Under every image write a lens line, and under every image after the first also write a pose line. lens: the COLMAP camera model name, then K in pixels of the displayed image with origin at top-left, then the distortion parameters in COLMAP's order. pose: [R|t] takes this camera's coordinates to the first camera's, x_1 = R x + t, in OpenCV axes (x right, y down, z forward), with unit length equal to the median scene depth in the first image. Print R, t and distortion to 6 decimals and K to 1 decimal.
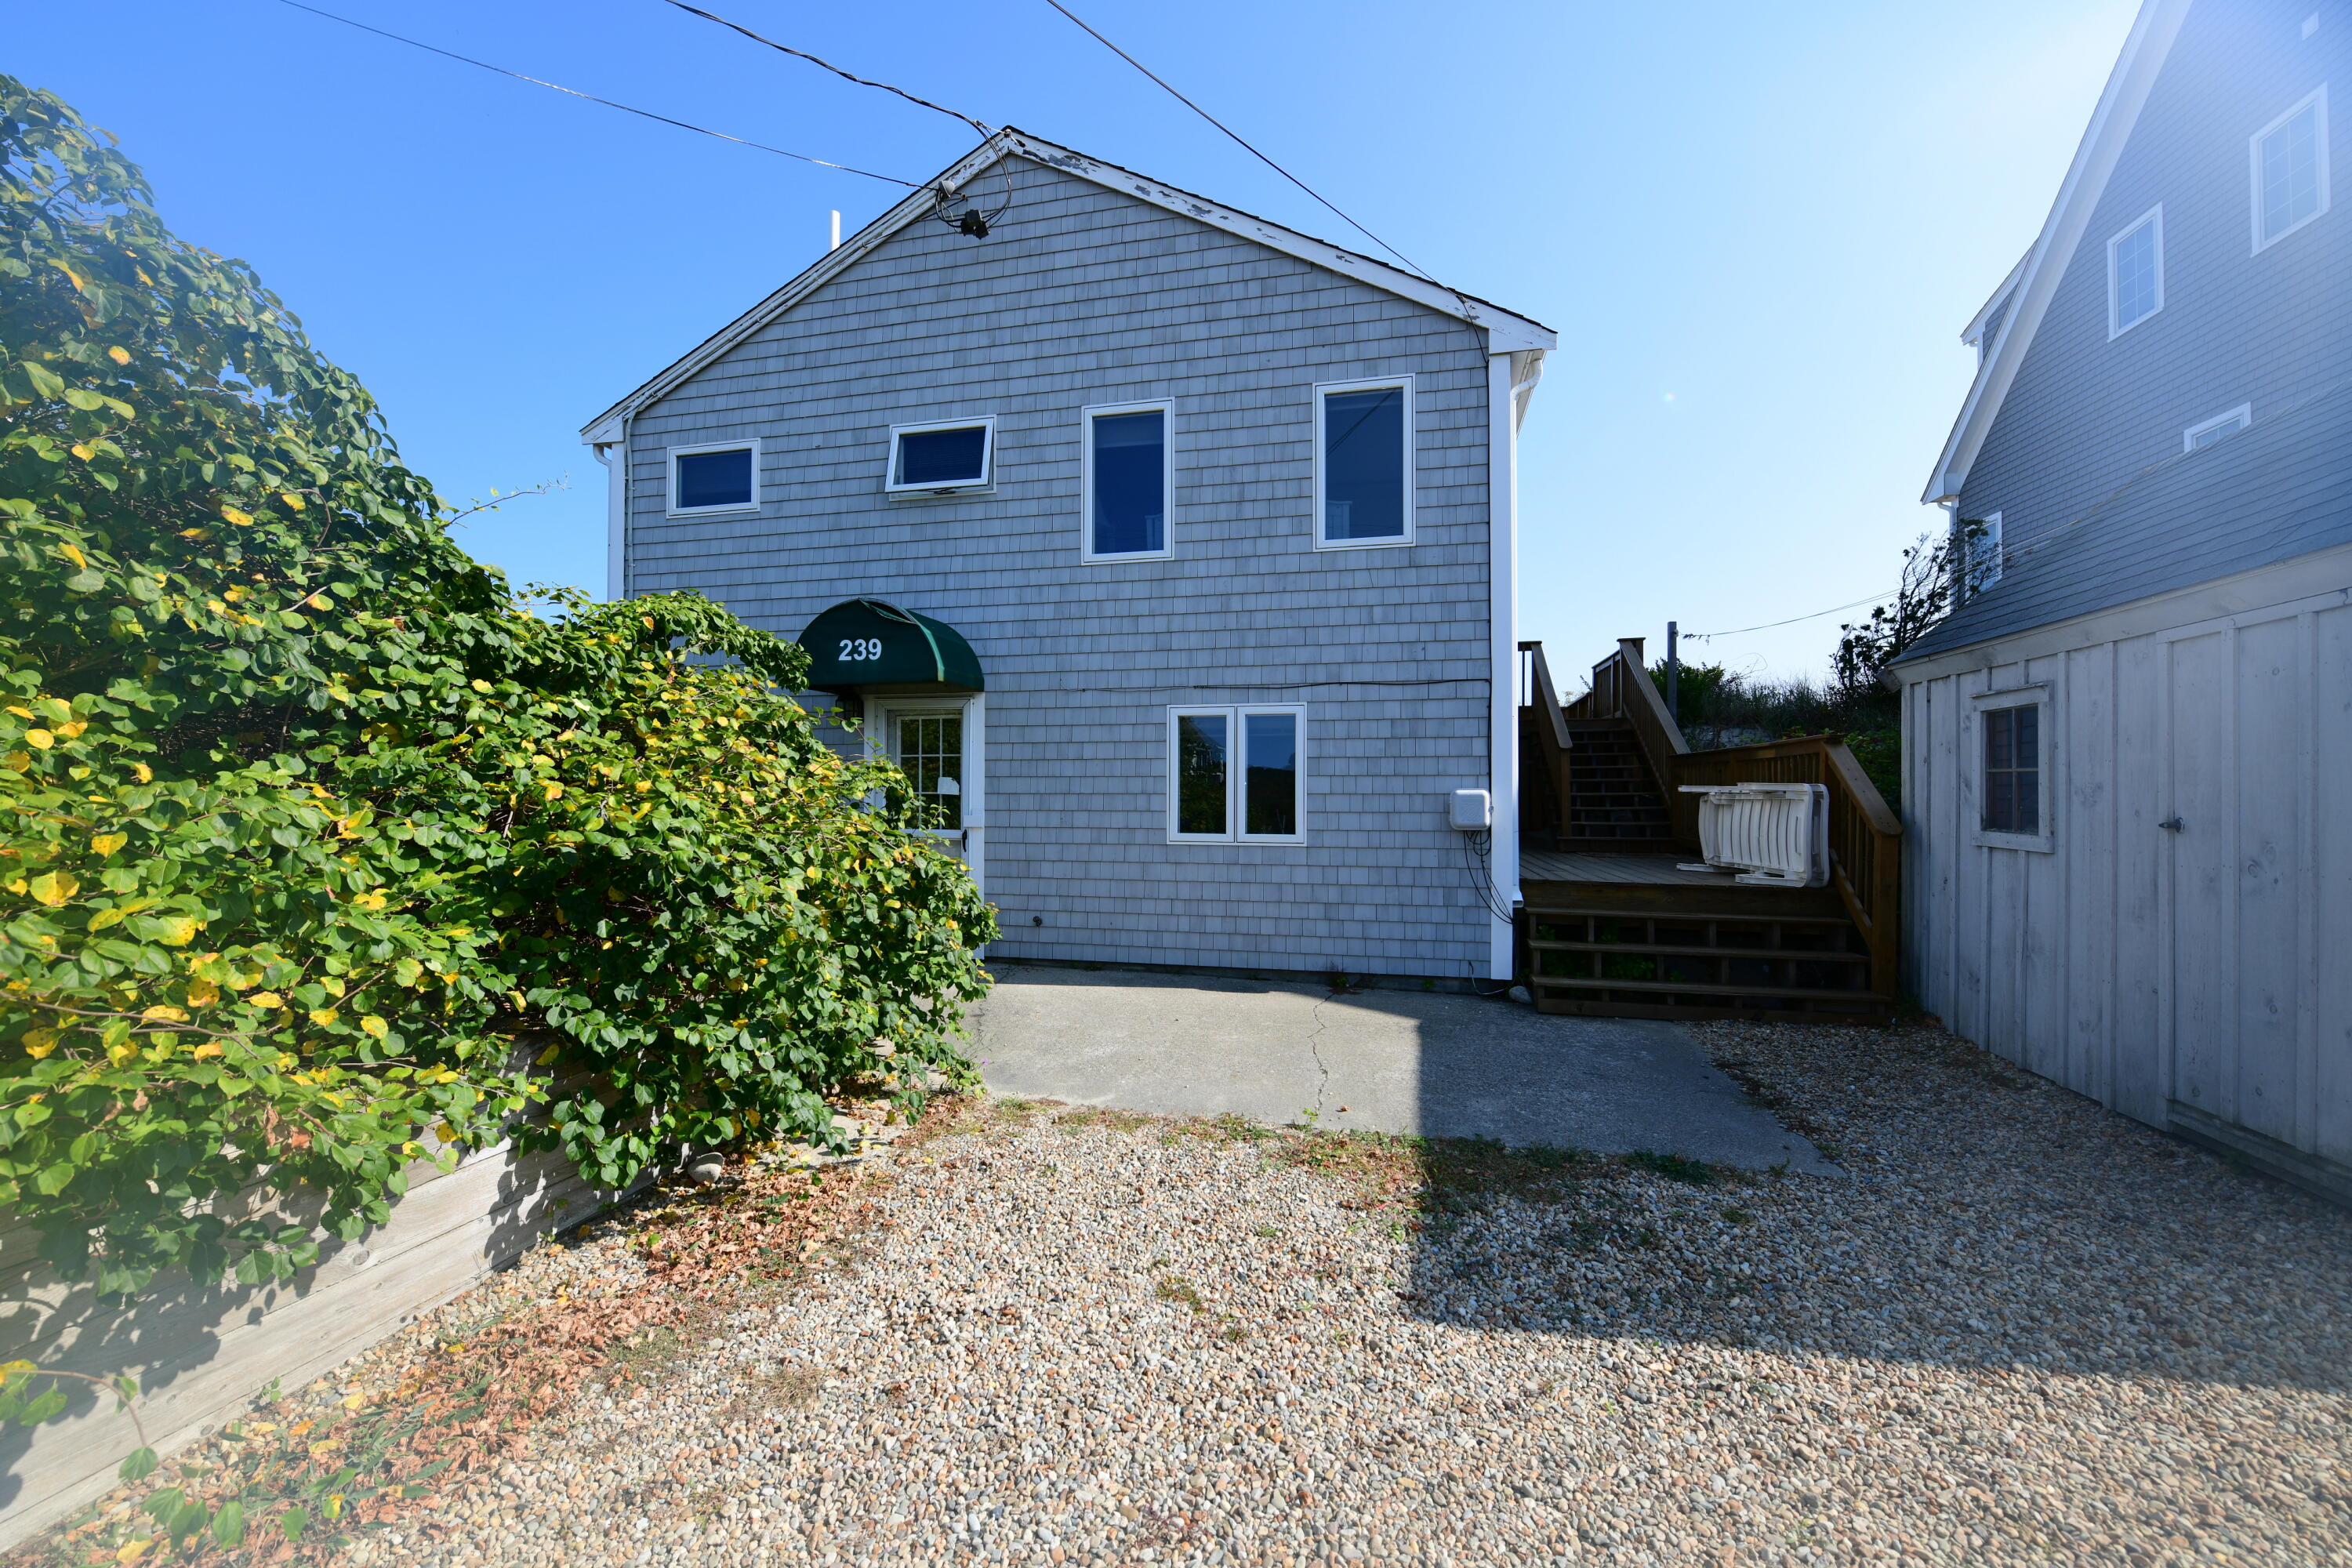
lens RADIAL K [[924.6, 0, 1179.2], [0, 924.6, 788.6], [0, 0, 1]] dist [-0.008589, -0.000632]
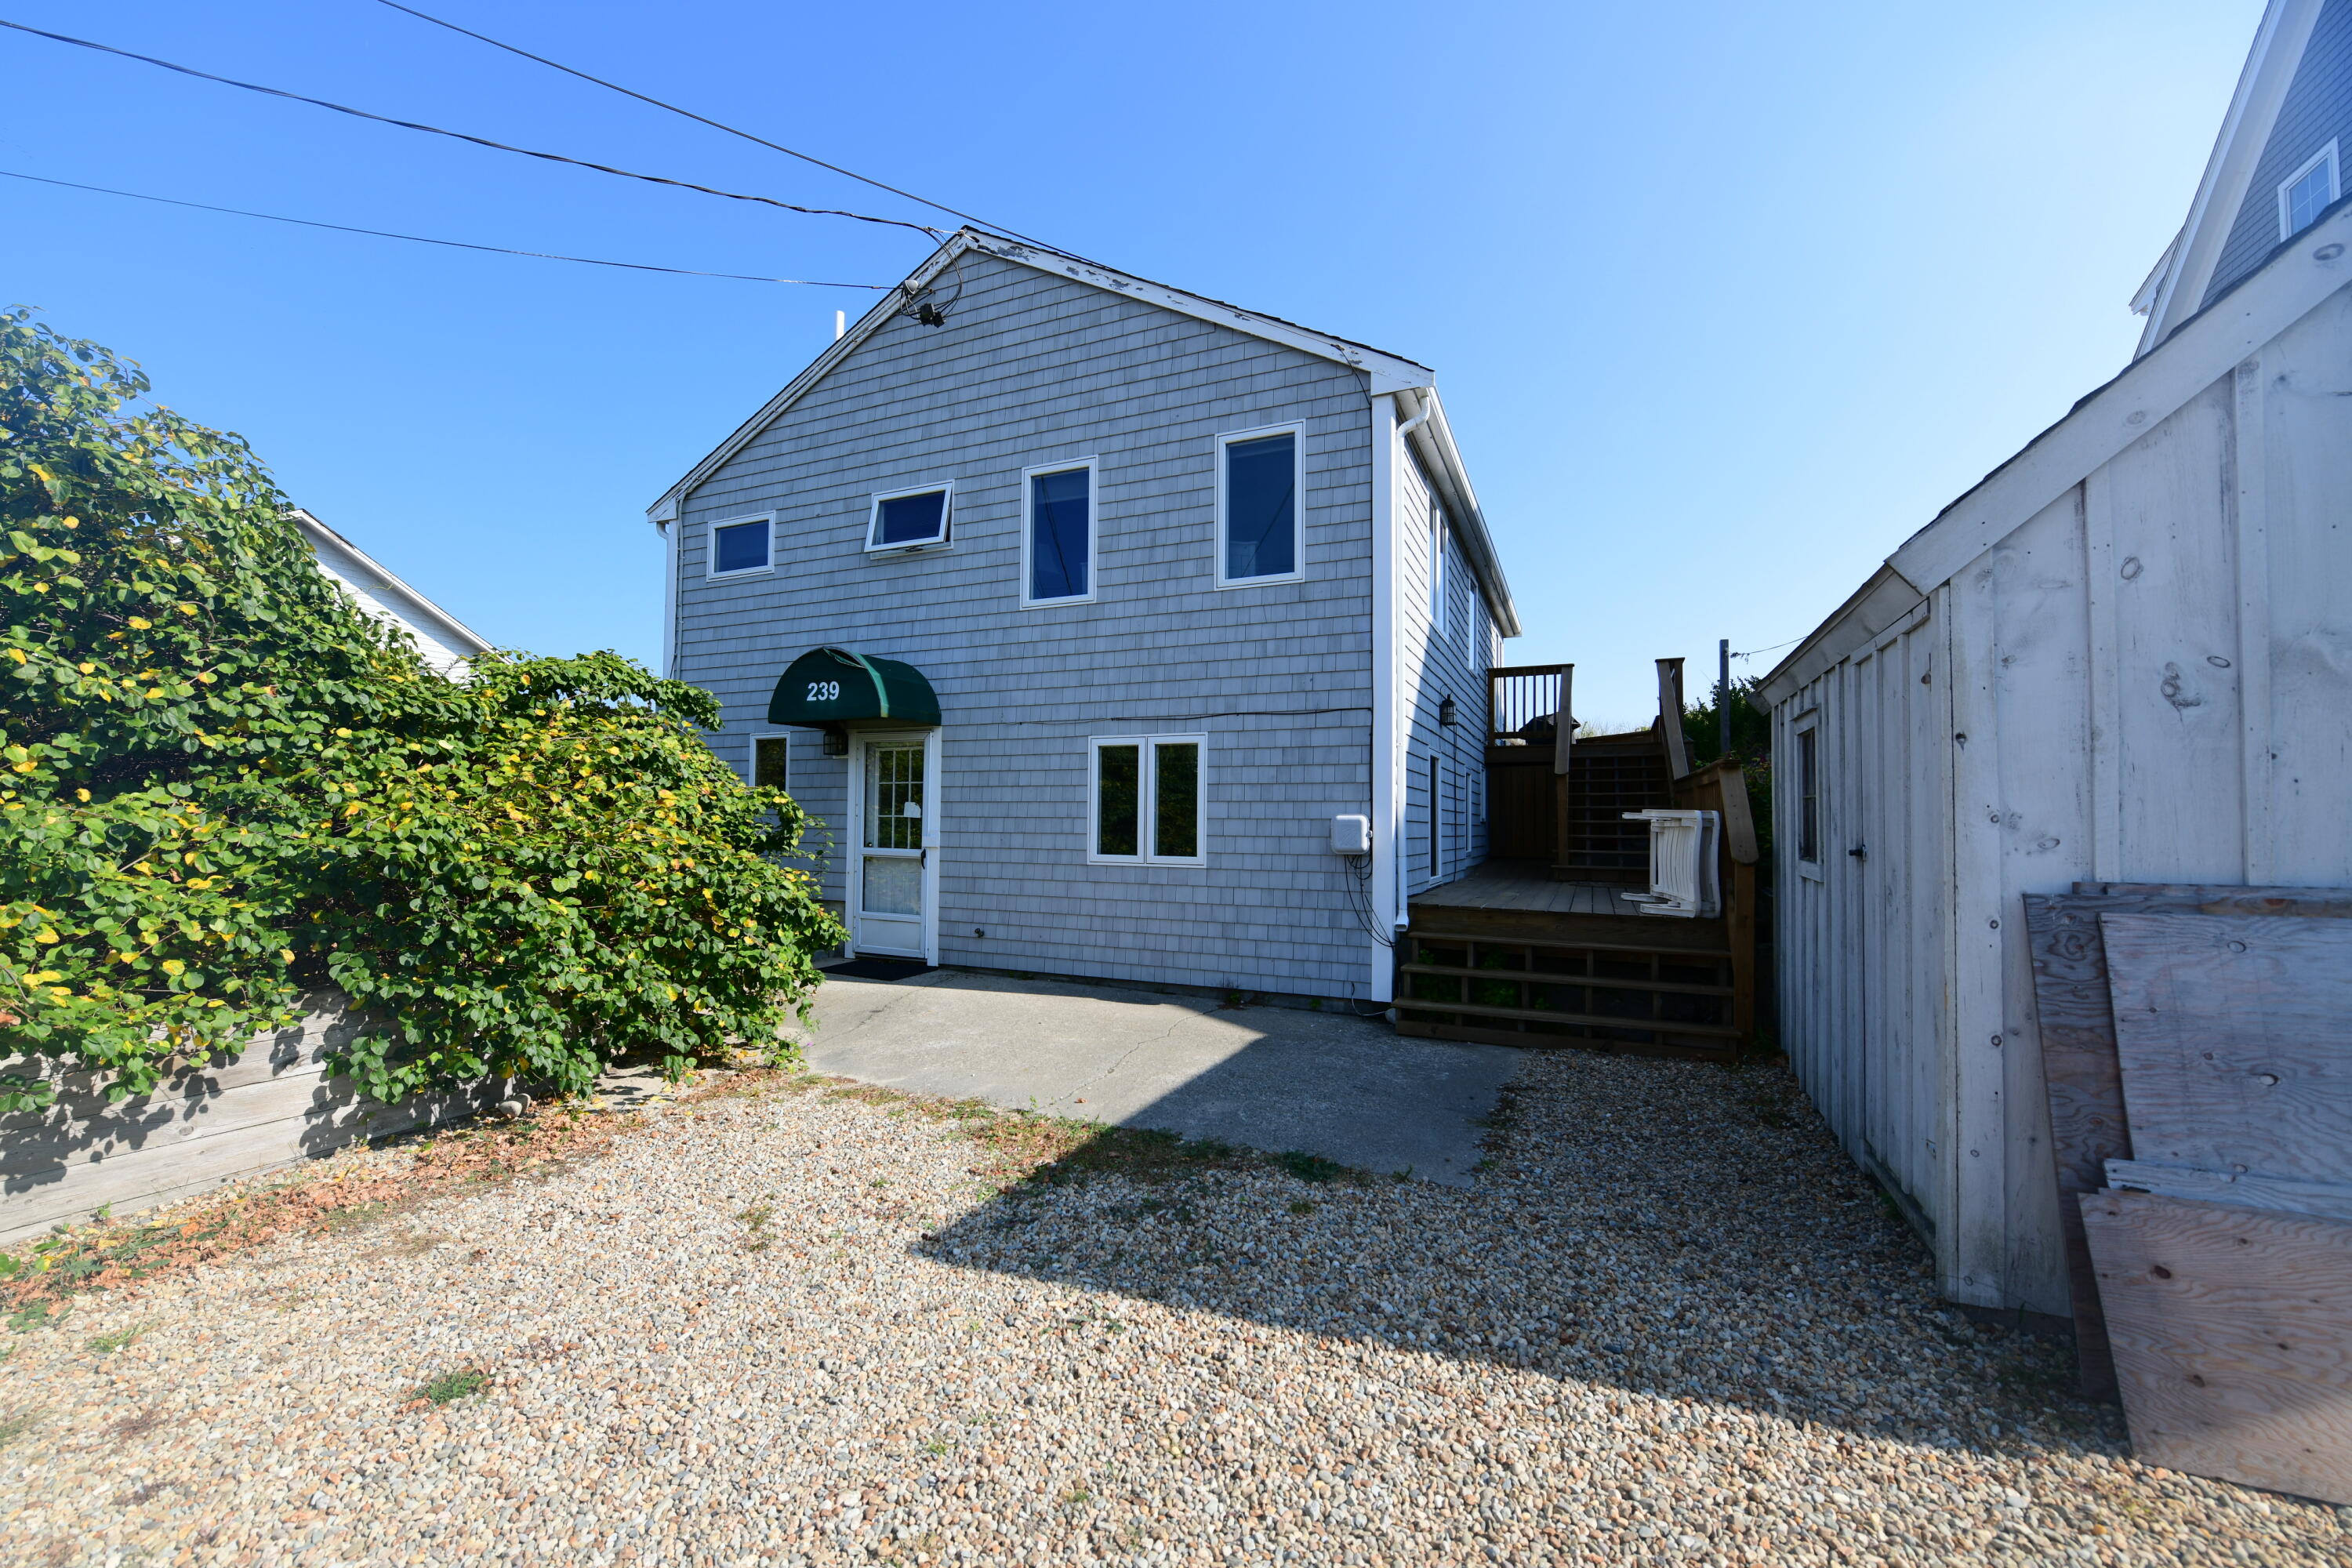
lens RADIAL K [[924.6, 0, 1174.4], [0, 924.6, 789.3], [0, 0, 1]] dist [-0.008589, -0.000632]
pose [[0.983013, -0.000639, -0.183535, 0.462817], [-0.004617, 0.999591, -0.028206, 0.003559], [0.183478, 0.028574, 0.982608, -0.074972]]
